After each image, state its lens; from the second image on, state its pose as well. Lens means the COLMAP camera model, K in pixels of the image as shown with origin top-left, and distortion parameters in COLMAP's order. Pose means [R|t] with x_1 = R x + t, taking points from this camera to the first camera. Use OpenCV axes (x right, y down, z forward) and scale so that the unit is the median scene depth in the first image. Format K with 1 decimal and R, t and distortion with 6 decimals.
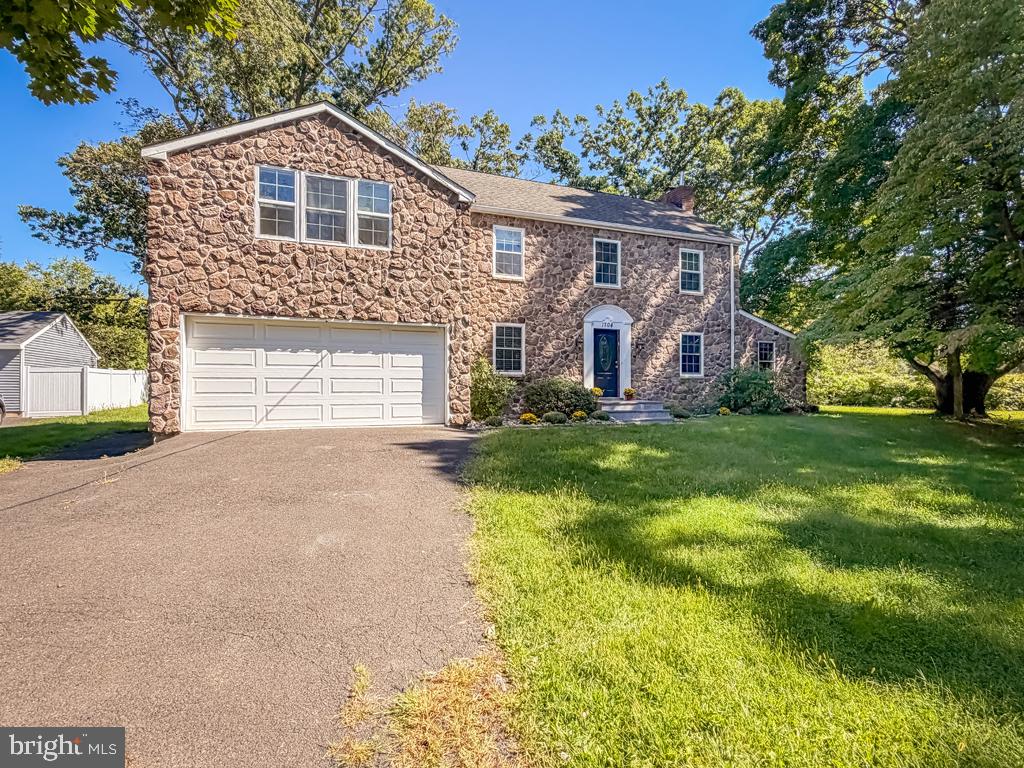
lens RADIAL K [[531.8, 0, 512.1], [0, 531.8, 386.0], [0, 0, 1]] dist [-0.000493, -0.000578]
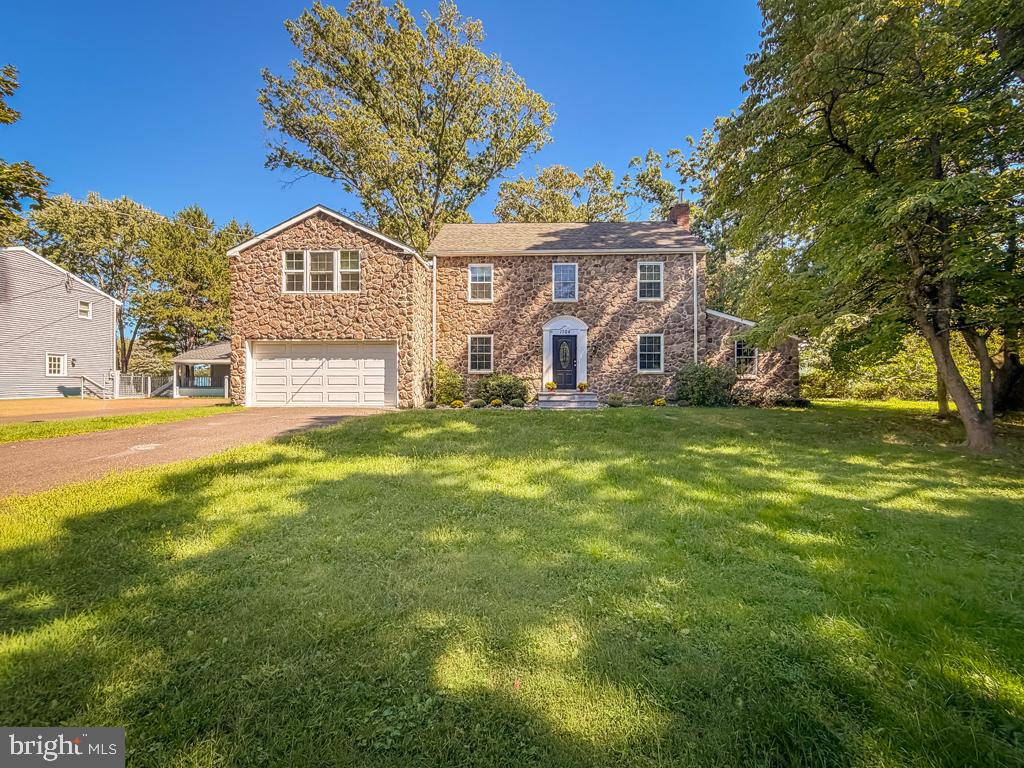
lens RADIAL K [[417.4, 0, 512.5], [0, 417.4, 382.1], [0, 0, 1]] dist [0.000194, -0.000961]
pose [[0.910988, -0.002216, -0.412426, 0.520056], [0.001682, 0.999997, -0.001657, 0.005308], [0.412429, 0.000816, 0.910989, 0.061889]]
